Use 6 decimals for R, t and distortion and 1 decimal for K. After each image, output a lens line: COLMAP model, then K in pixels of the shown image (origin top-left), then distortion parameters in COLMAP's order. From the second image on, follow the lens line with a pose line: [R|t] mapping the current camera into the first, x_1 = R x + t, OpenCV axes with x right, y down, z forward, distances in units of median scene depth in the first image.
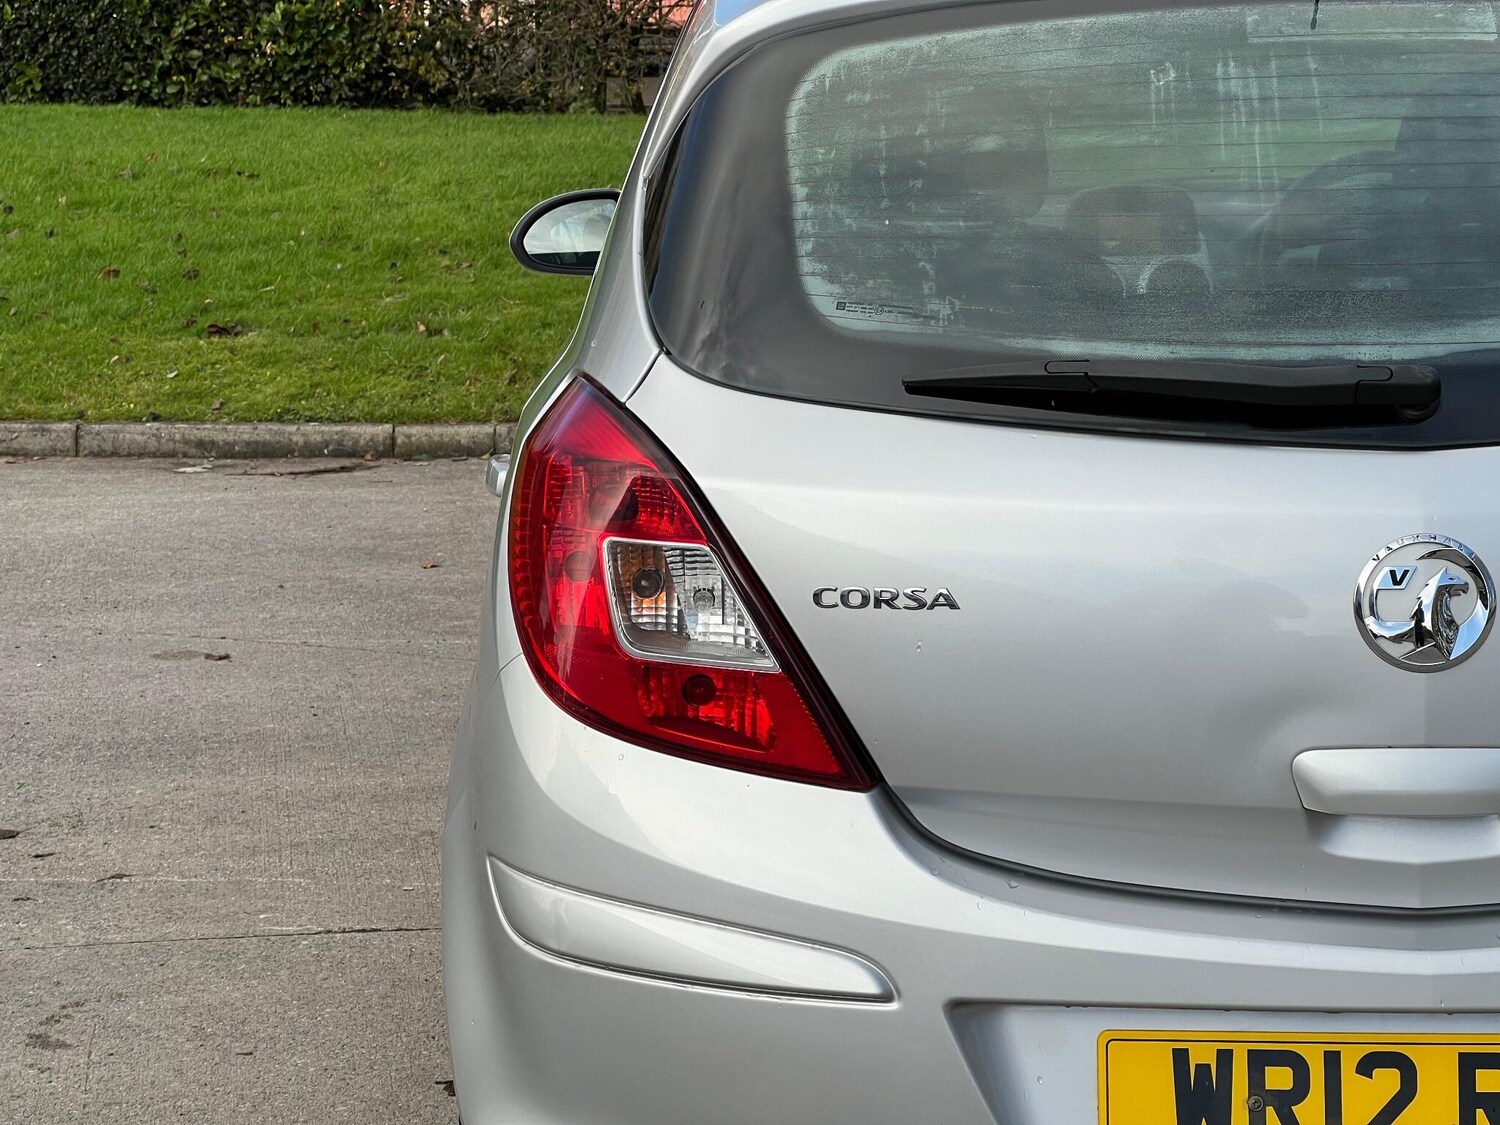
lens RADIAL K [[3329.9, 0, 722.5], [0, 3329.9, 566.5], [0, 0, 1]] dist [0.010963, 2.590673]
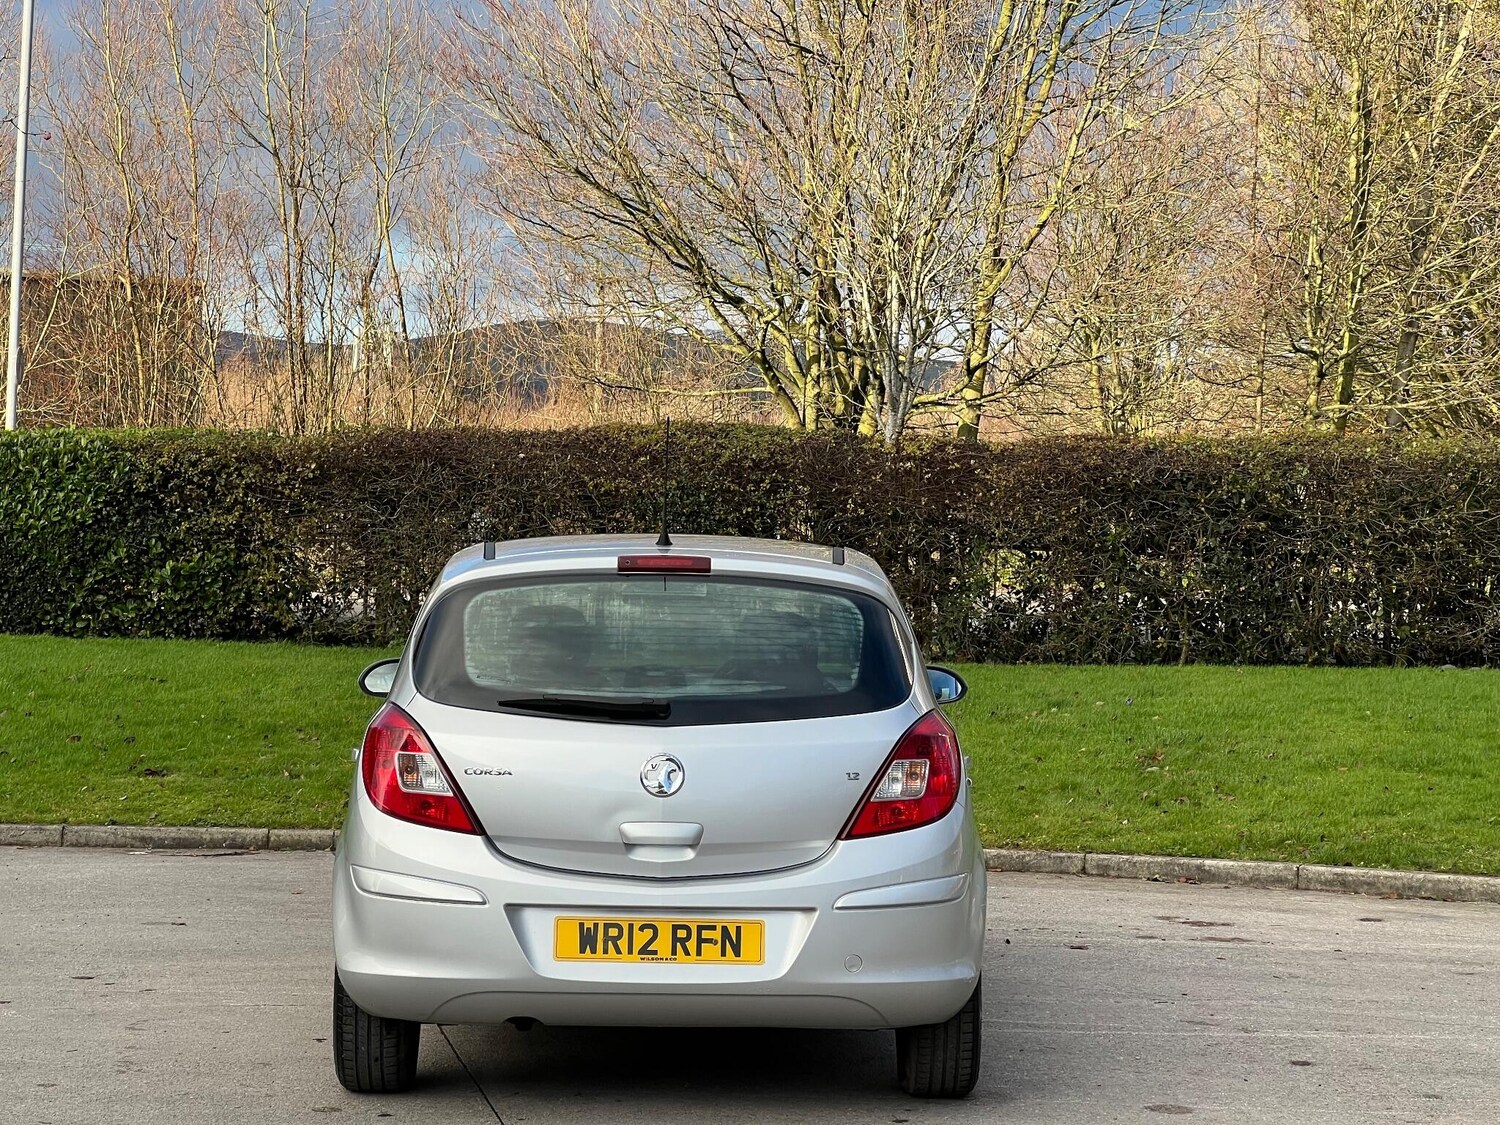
lens RADIAL K [[3161.8, 0, 724.5], [0, 3161.8, 566.3], [0, 0, 1]] dist [-0.163089, 5.431889]
pose [[0.997827, 0.027979, 0.059661, 0.019911], [-0.017591, 0.985628, -0.168015, 0.069662], [-0.063504, 0.166600, 0.983977, -0.425689]]
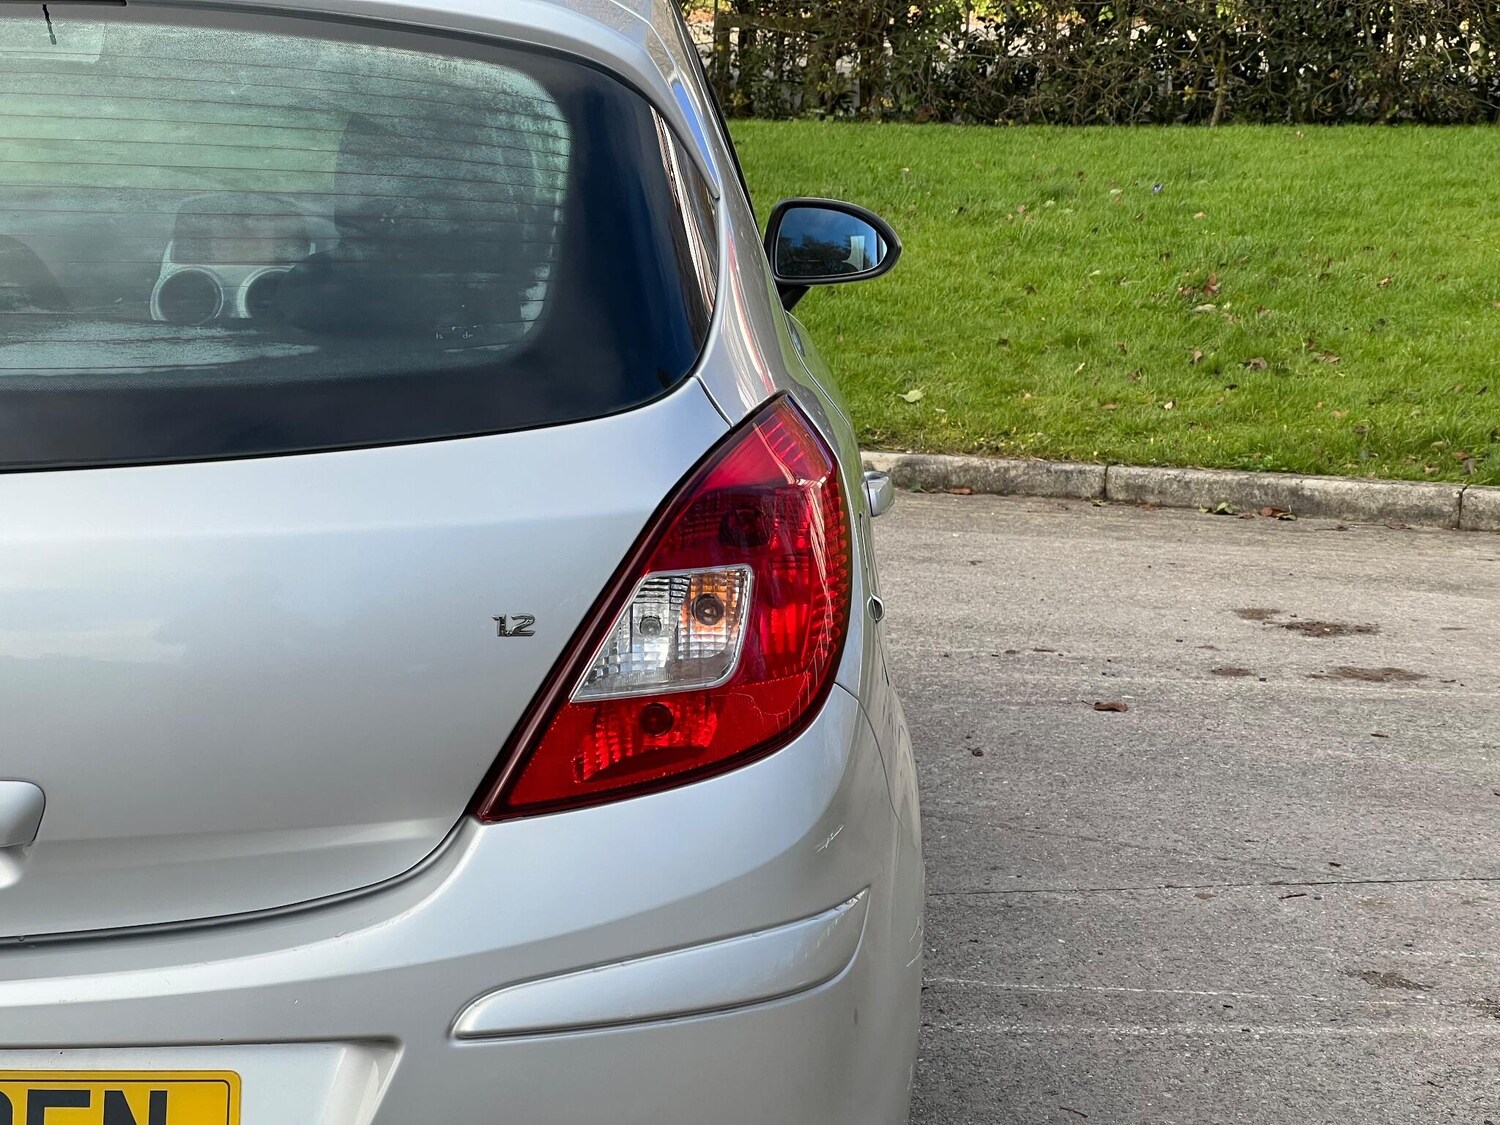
lens RADIAL K [[3329.9, 0, 722.5], [0, 3329.9, 566.5], [0, 0, 1]] dist [0.010963, 2.590673]
pose [[0.996972, 0.016062, 0.076078, 0.084329], [-0.016163, 0.999869, 0.000710, -0.003354], [-0.076057, -0.001938, 0.997102, 0.003265]]
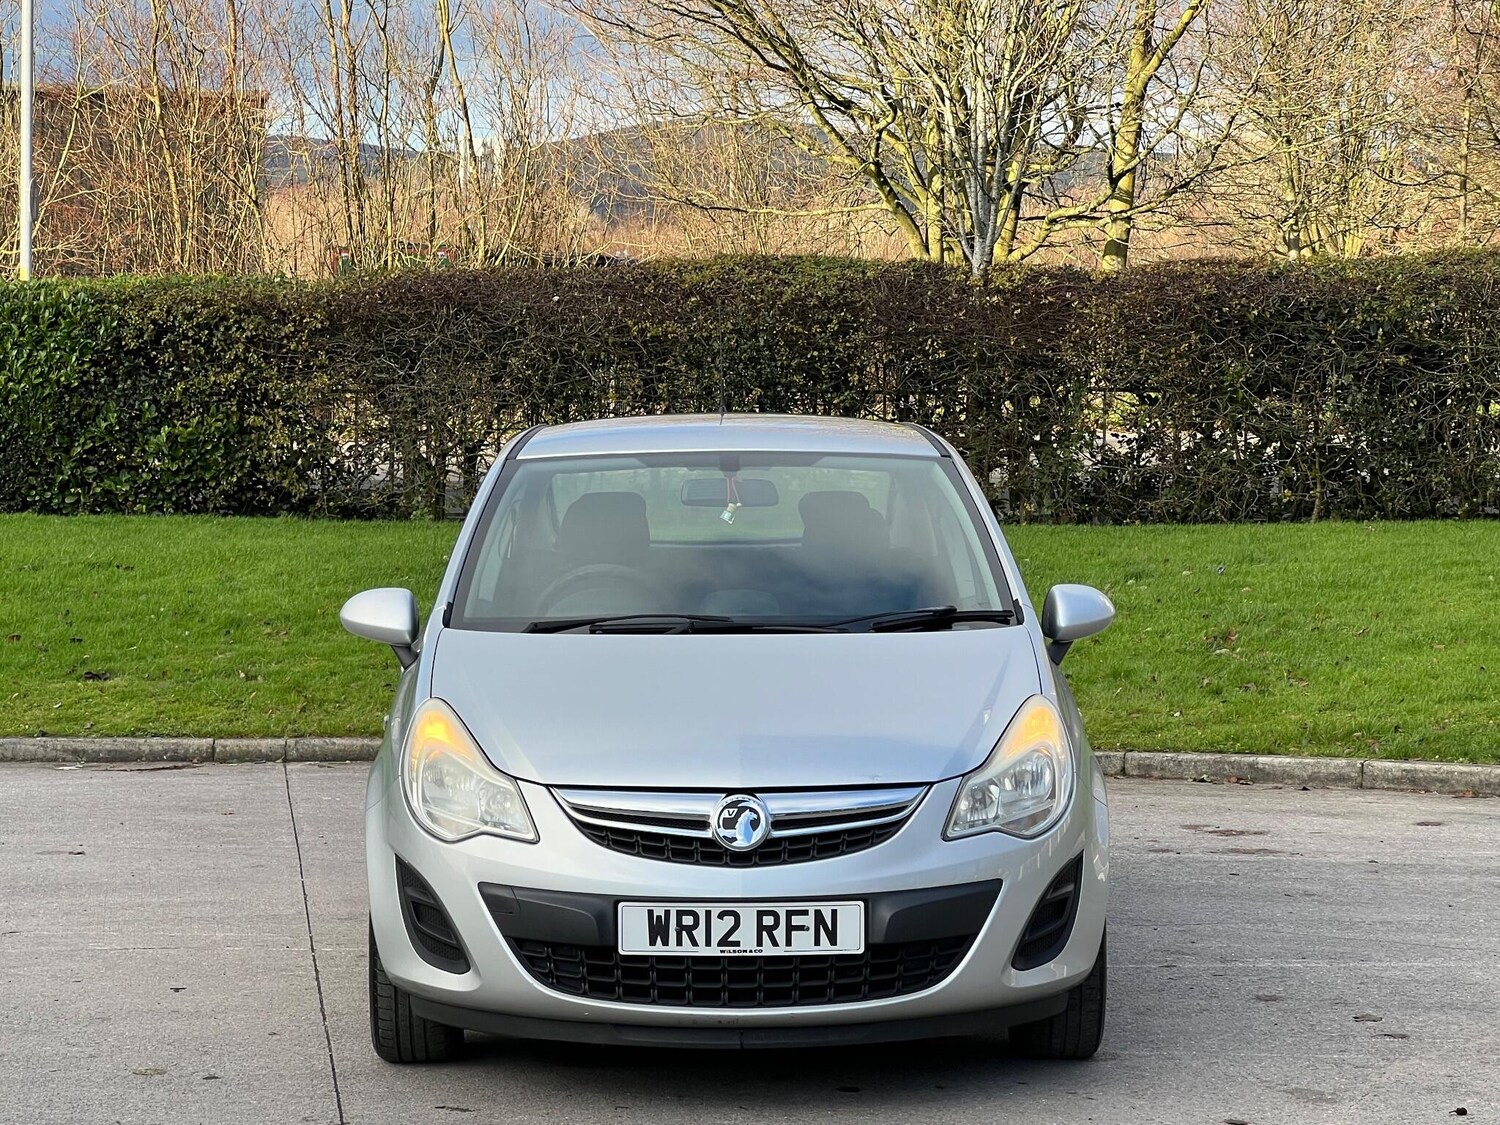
lens RADIAL K [[3609.0, 0, 710.5], [0, 3609.0, 560.8], [0, 0, 1]] dist [-0.181667, 6.388441]
pose [[0.999908, 0.005714, 0.012263, 0.077671], [-0.004149, 0.992271, -0.124021, 0.060051], [-0.012877, 0.123958, 0.992204, -0.442140]]
